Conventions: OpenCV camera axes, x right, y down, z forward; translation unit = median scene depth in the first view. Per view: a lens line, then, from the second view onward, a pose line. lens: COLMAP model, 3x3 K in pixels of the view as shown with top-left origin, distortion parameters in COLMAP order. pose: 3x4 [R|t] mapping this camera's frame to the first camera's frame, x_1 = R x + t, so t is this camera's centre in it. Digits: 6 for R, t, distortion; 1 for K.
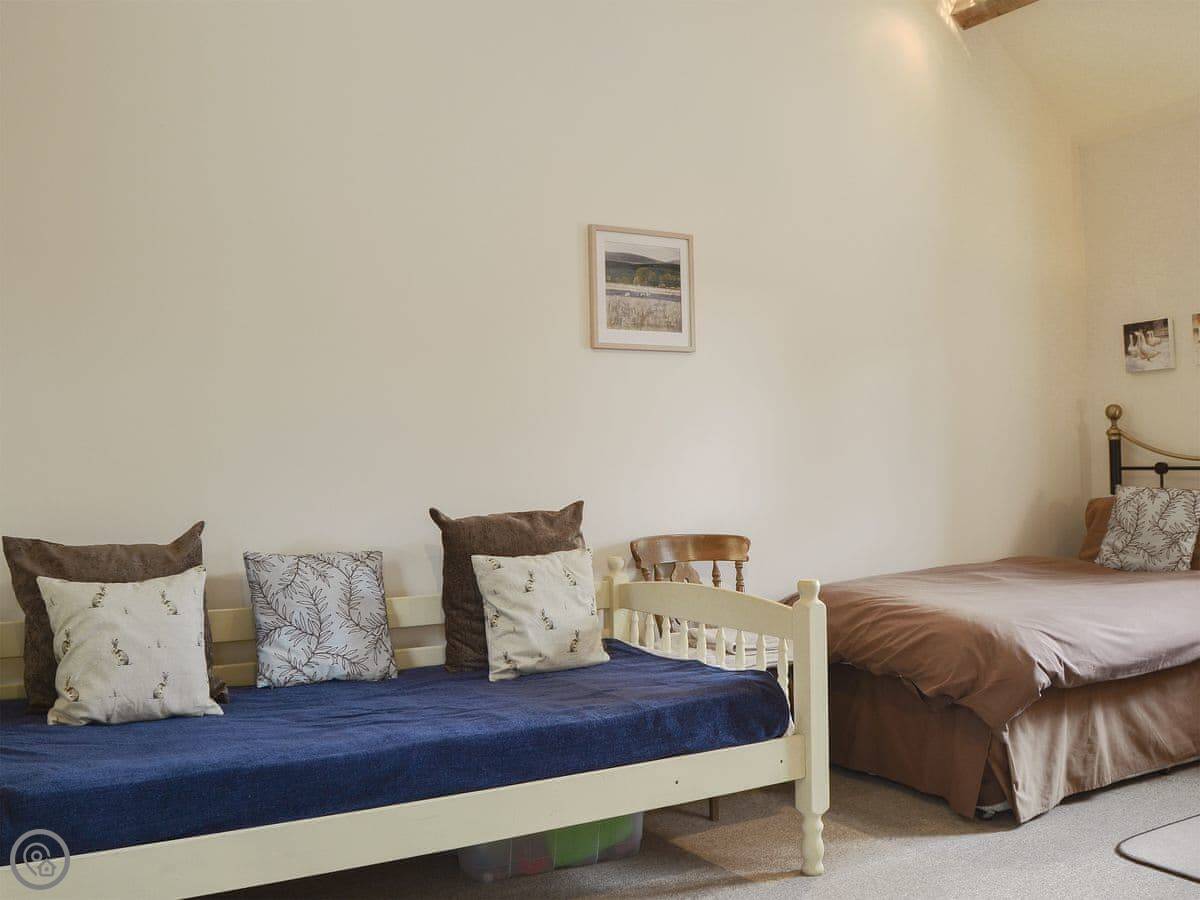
lens RADIAL K [[1084.6, 0, 600.0], [0, 1084.6, 450.0], [0, 0, 1]] dist [-0.096020, 0.032283]
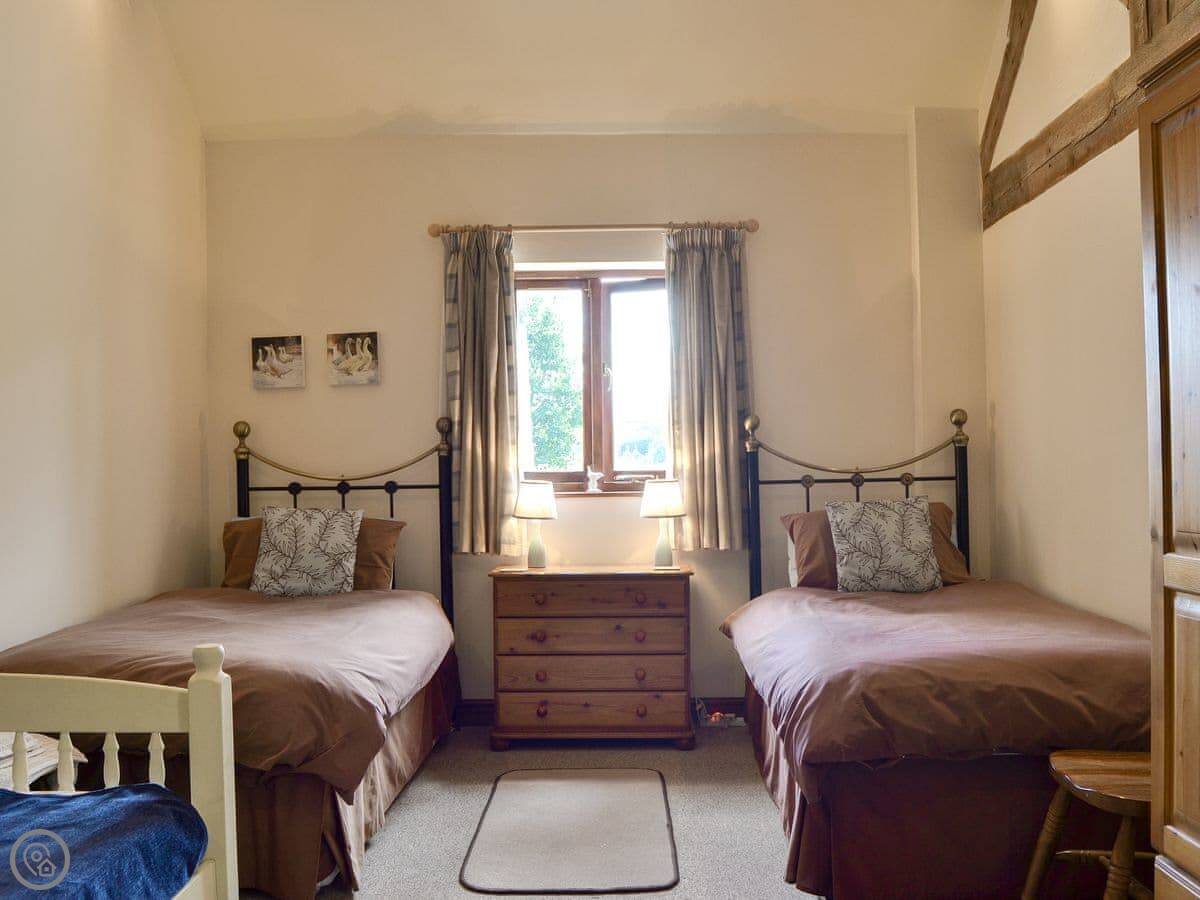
lens RADIAL K [[1084.6, 0, 600.0], [0, 1084.6, 450.0], [0, 0, 1]] dist [-0.096020, 0.032283]
pose [[0.540886, 0.022240, 0.840802, -0.151821], [-0.002611, 0.999690, -0.024763, 0.005582], [-0.841092, 0.011199, 0.540776, 0.228038]]
